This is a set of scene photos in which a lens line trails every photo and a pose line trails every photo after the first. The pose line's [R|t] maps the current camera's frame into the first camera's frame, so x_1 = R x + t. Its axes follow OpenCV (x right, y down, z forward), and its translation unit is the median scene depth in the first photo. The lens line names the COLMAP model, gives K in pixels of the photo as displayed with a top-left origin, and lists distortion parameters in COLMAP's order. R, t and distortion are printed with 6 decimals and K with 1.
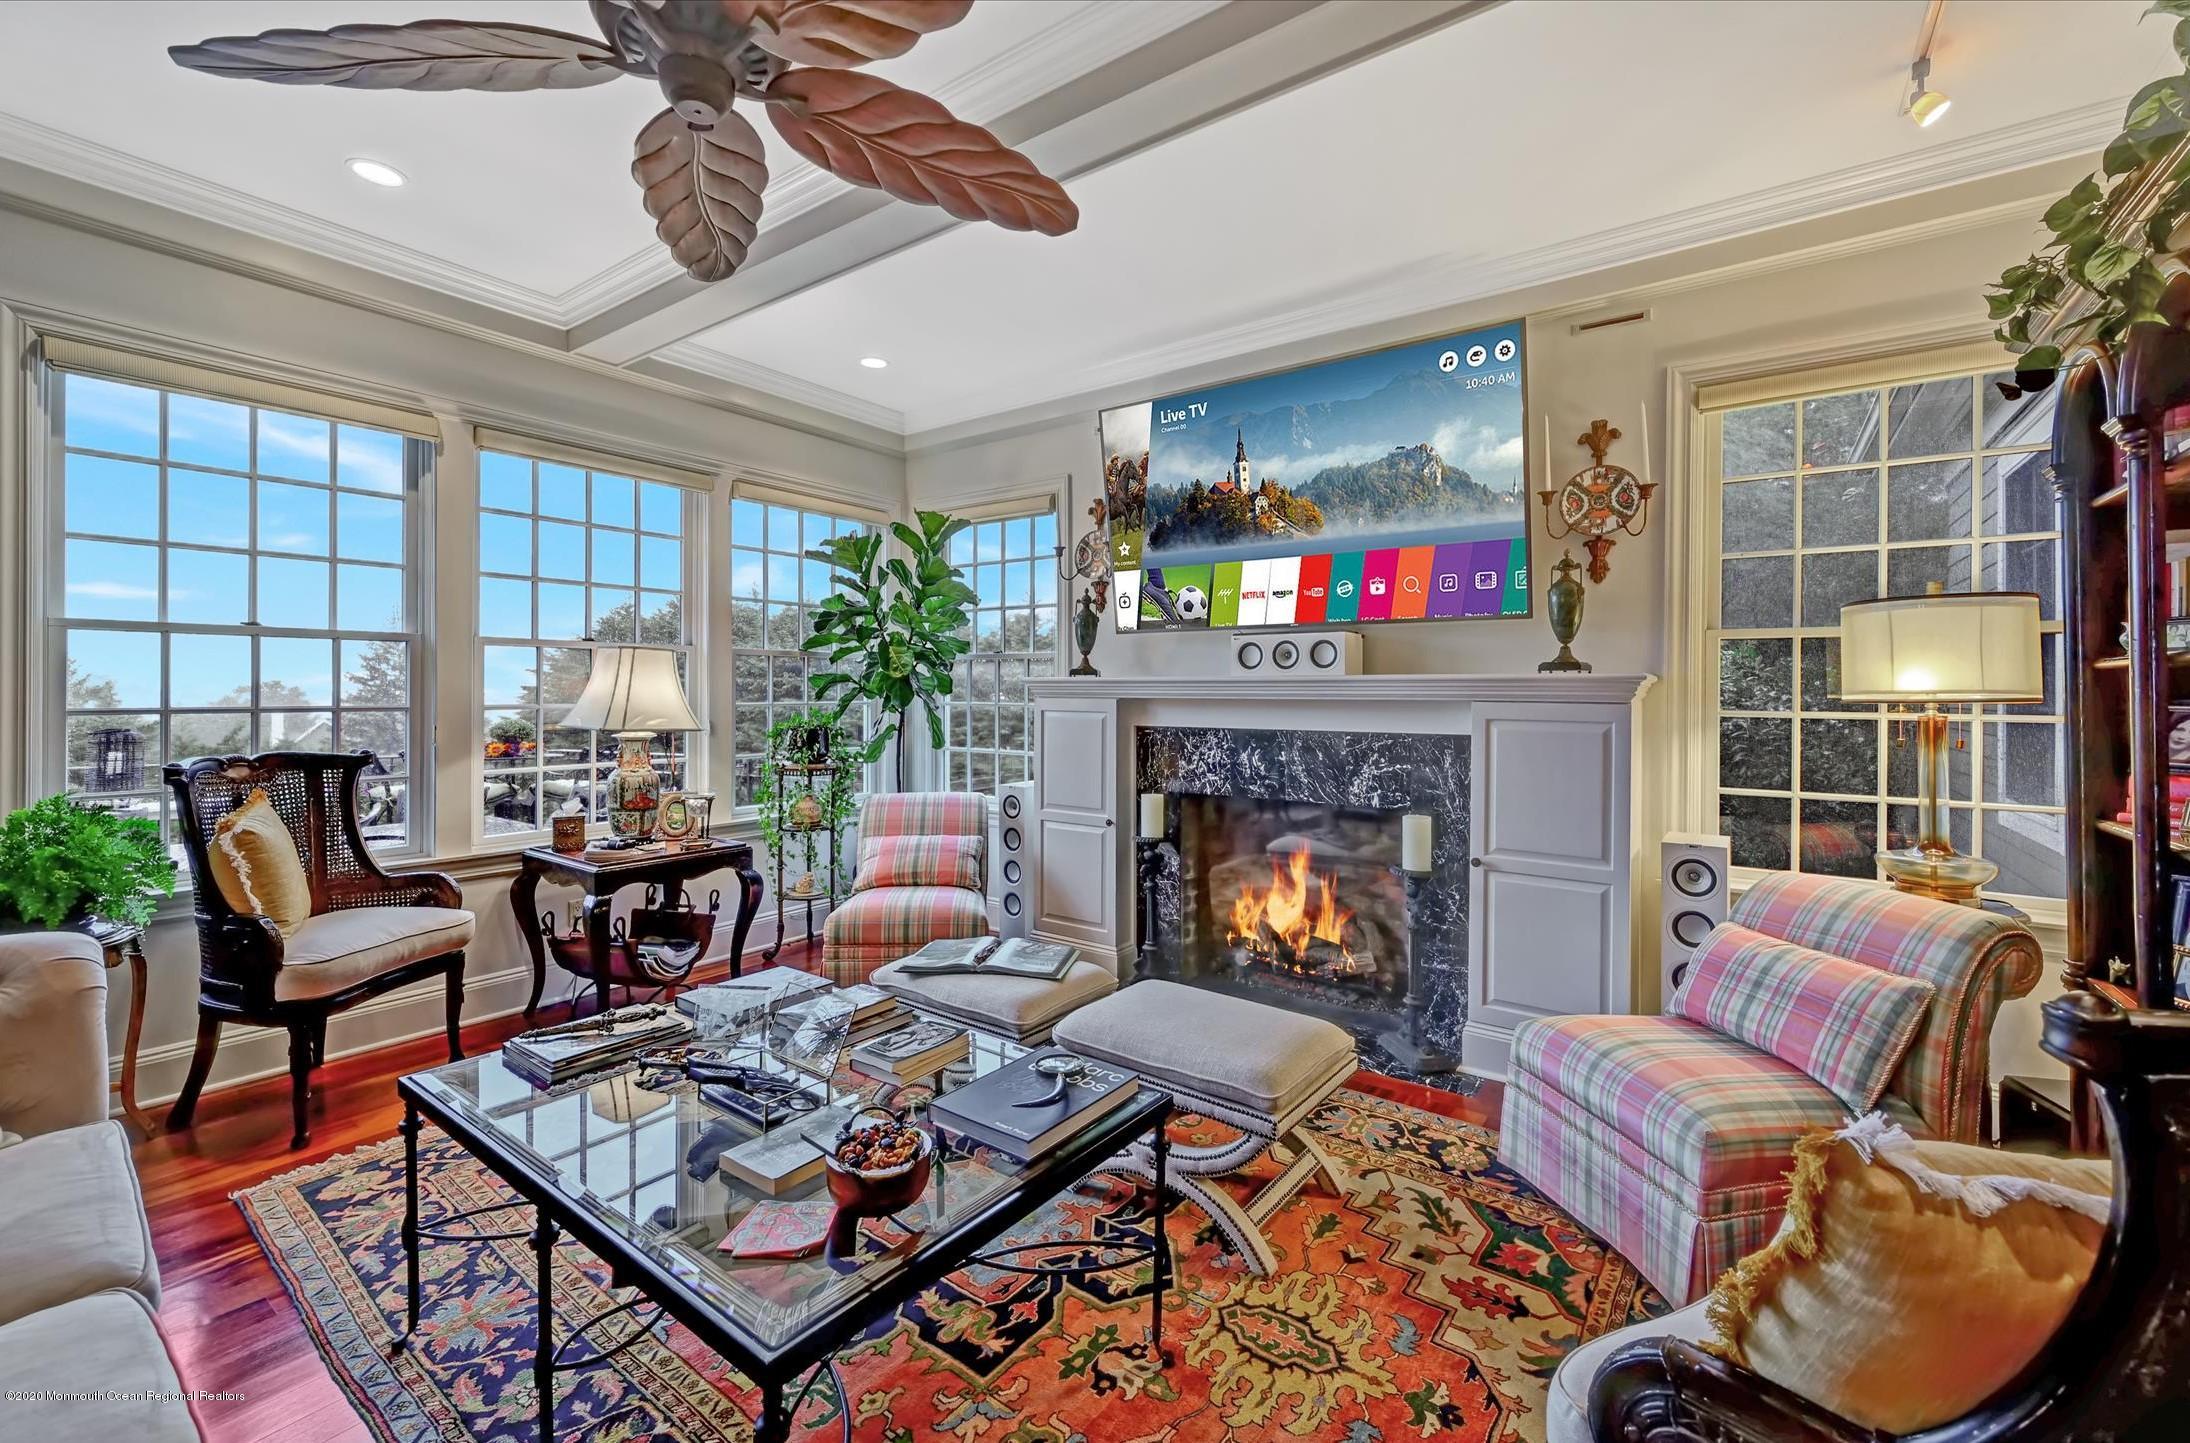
lens RADIAL K [[945.1, 0, 1118.2], [0, 945.1, 699.6], [0, 0, 1]] dist [-0.000659, -0.000035]
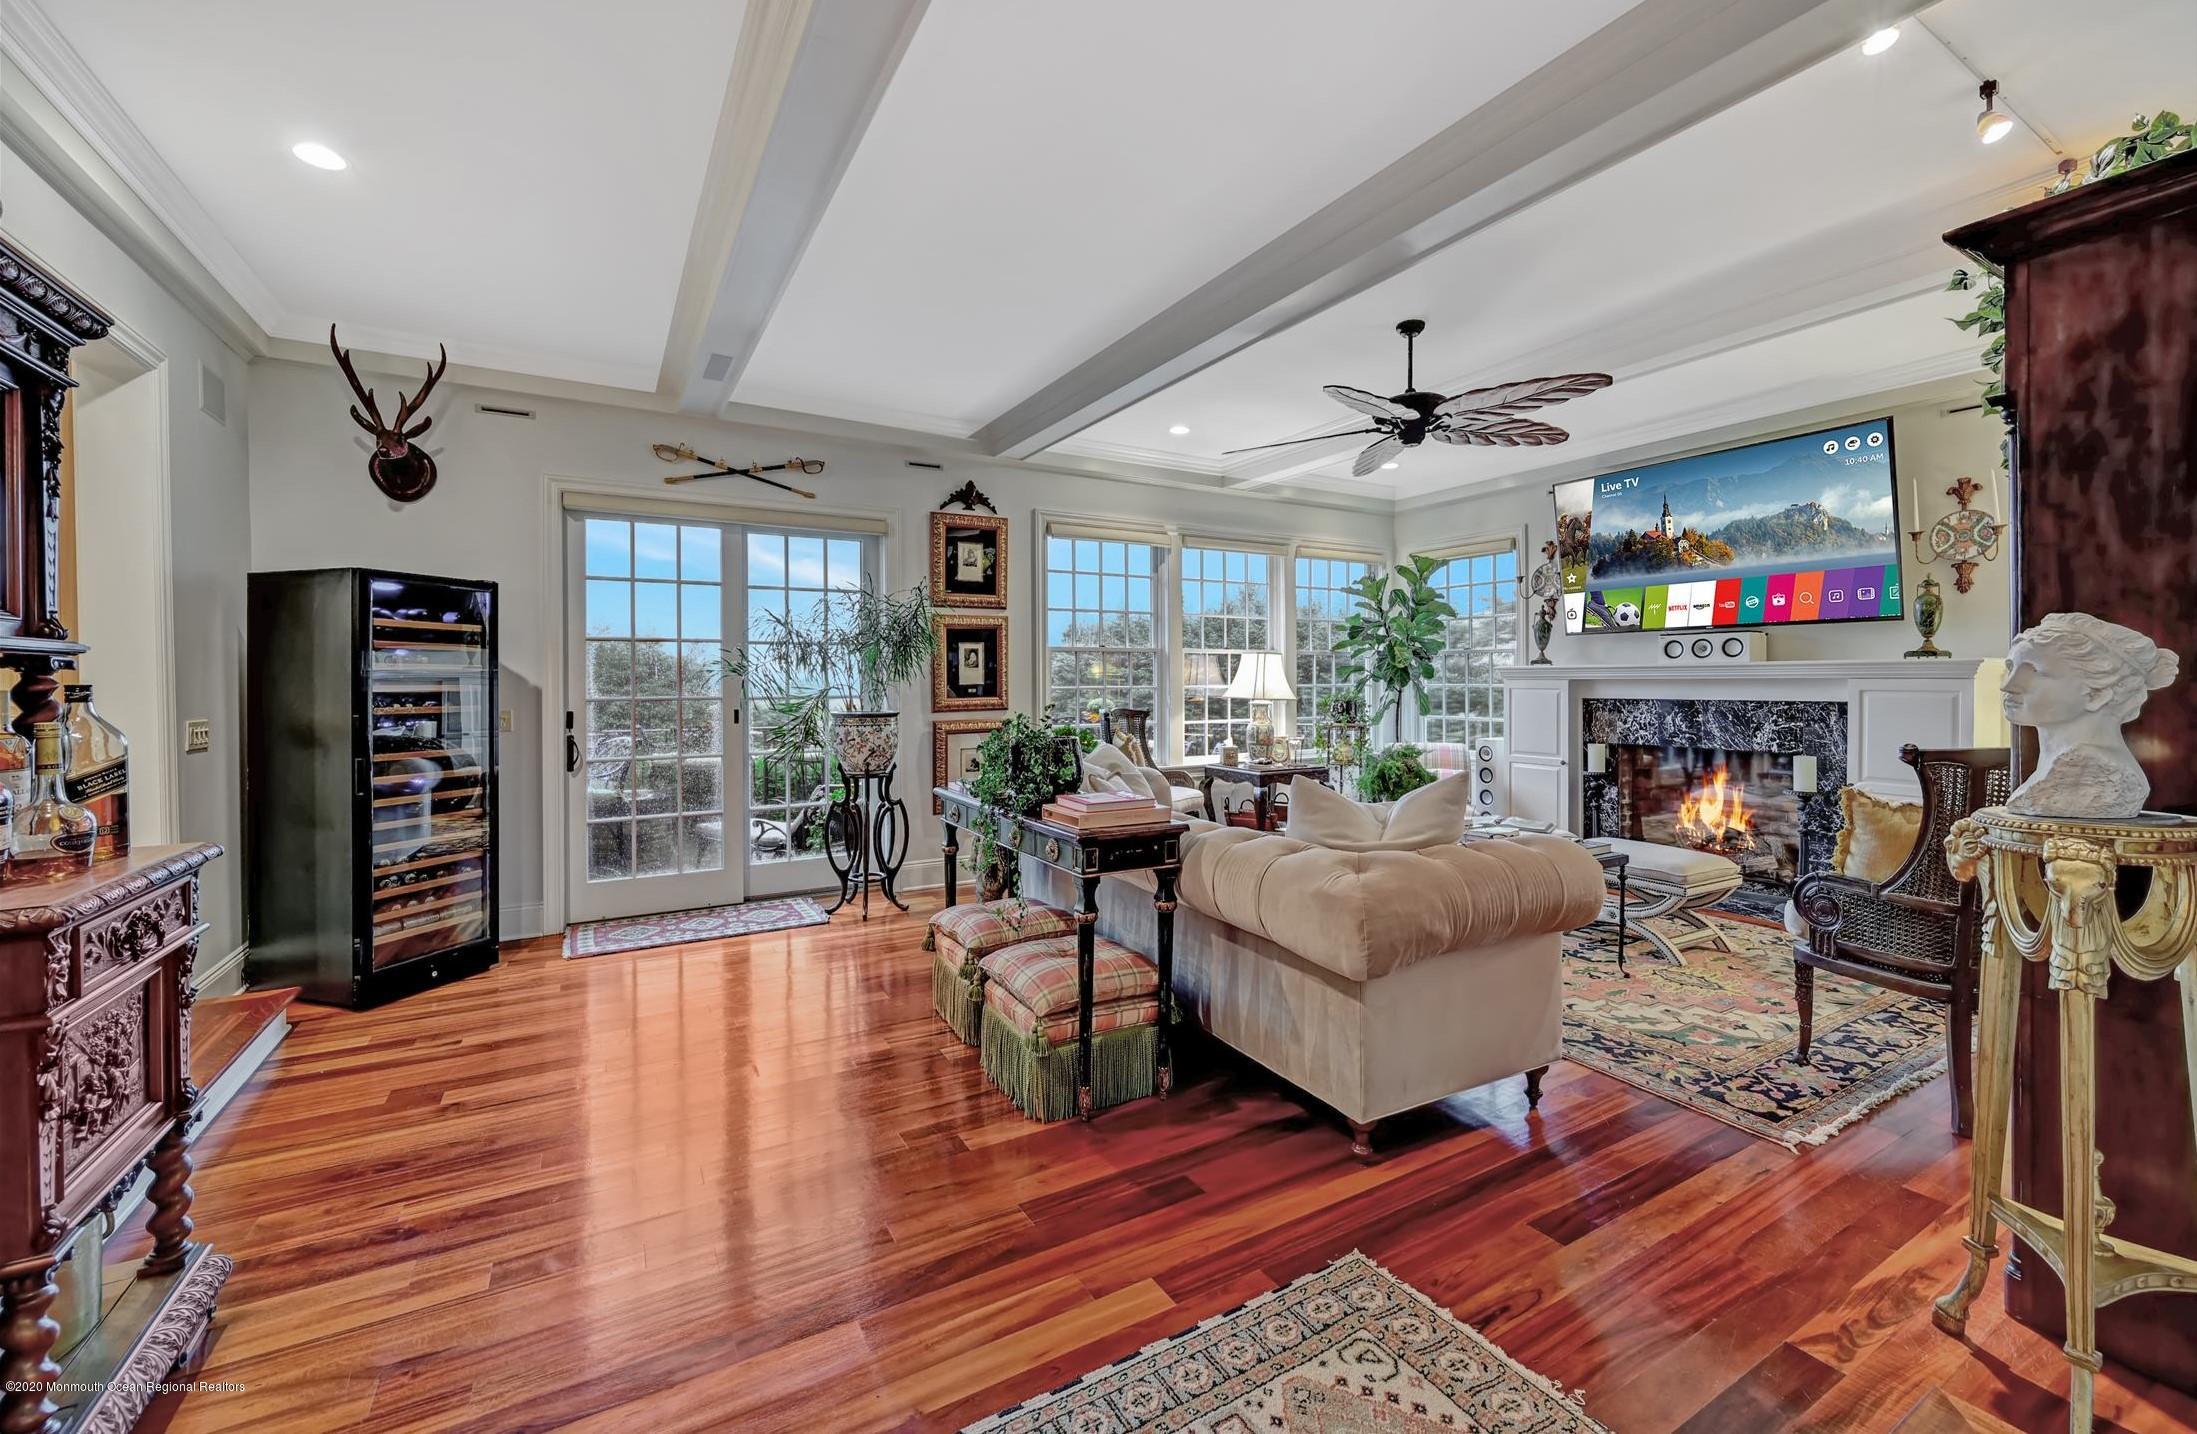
lens RADIAL K [[883.5, 0, 1108.8], [0, 883.5, 690.4], [0, 0, 1]] dist [0.012465, -0.008922]
pose [[0.906378, -0.003510, -0.422453, -0.075315], [0.004598, 0.999988, 0.001556, 0.010970], [0.422442, -0.003353, 0.906384, -0.629161]]
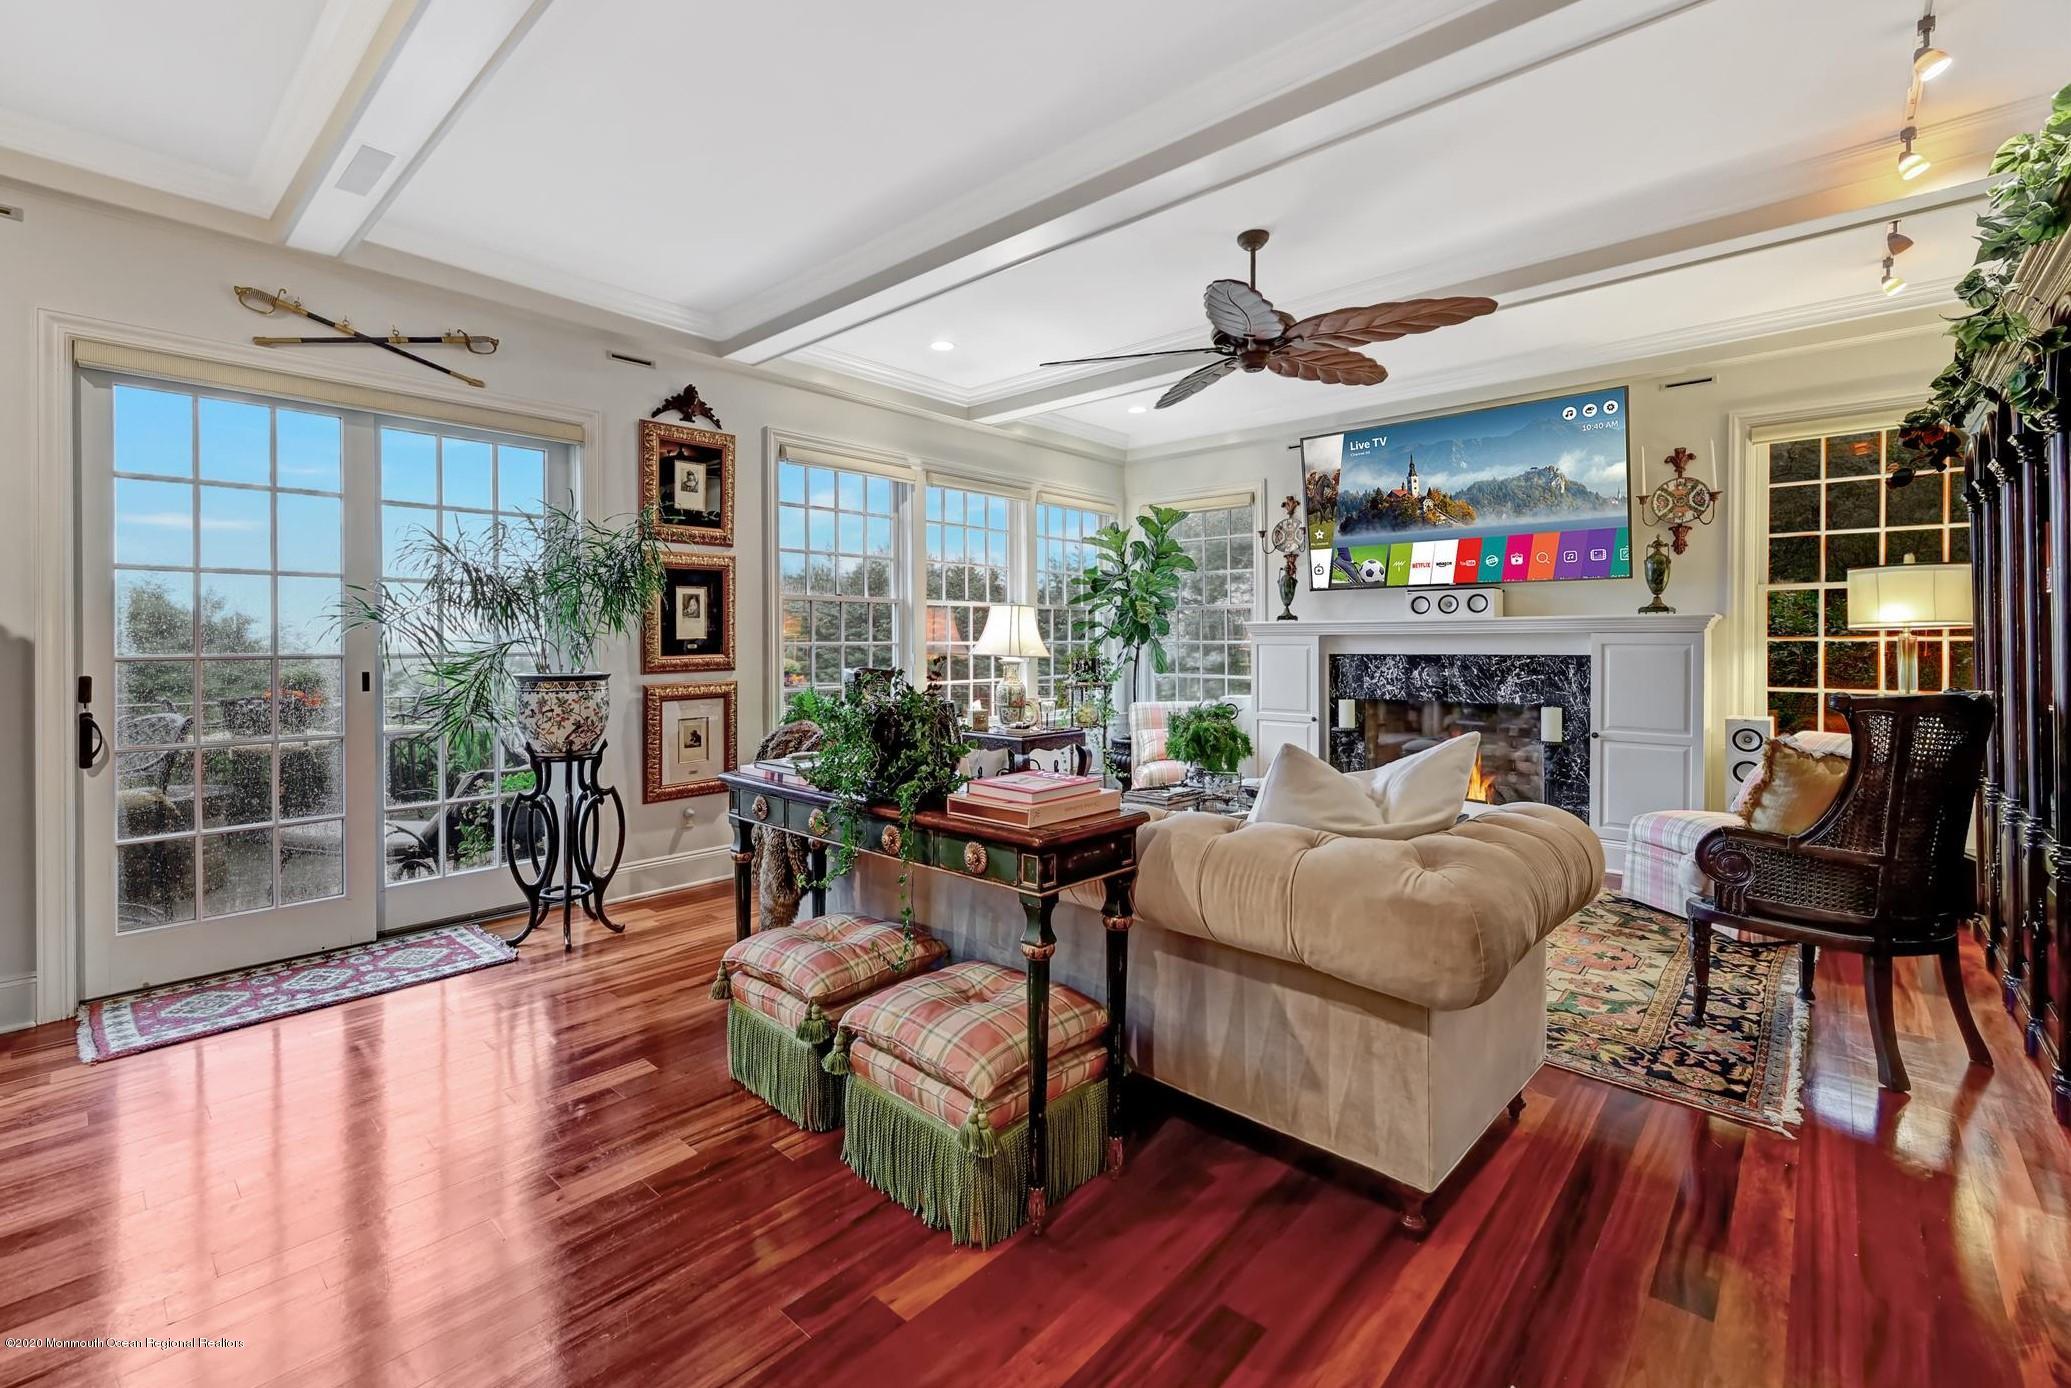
lens RADIAL K [[907.5, 0, 1004.2], [0, 907.5, 647.6], [0, 0, 1]] dist [0.002318, -0.000290]
pose [[0.988118, -0.006746, -0.153552, -0.295640], [0.006457, 0.999976, -0.002379, 0.019247], [0.153565, 0.001359, 0.988138, -0.529948]]
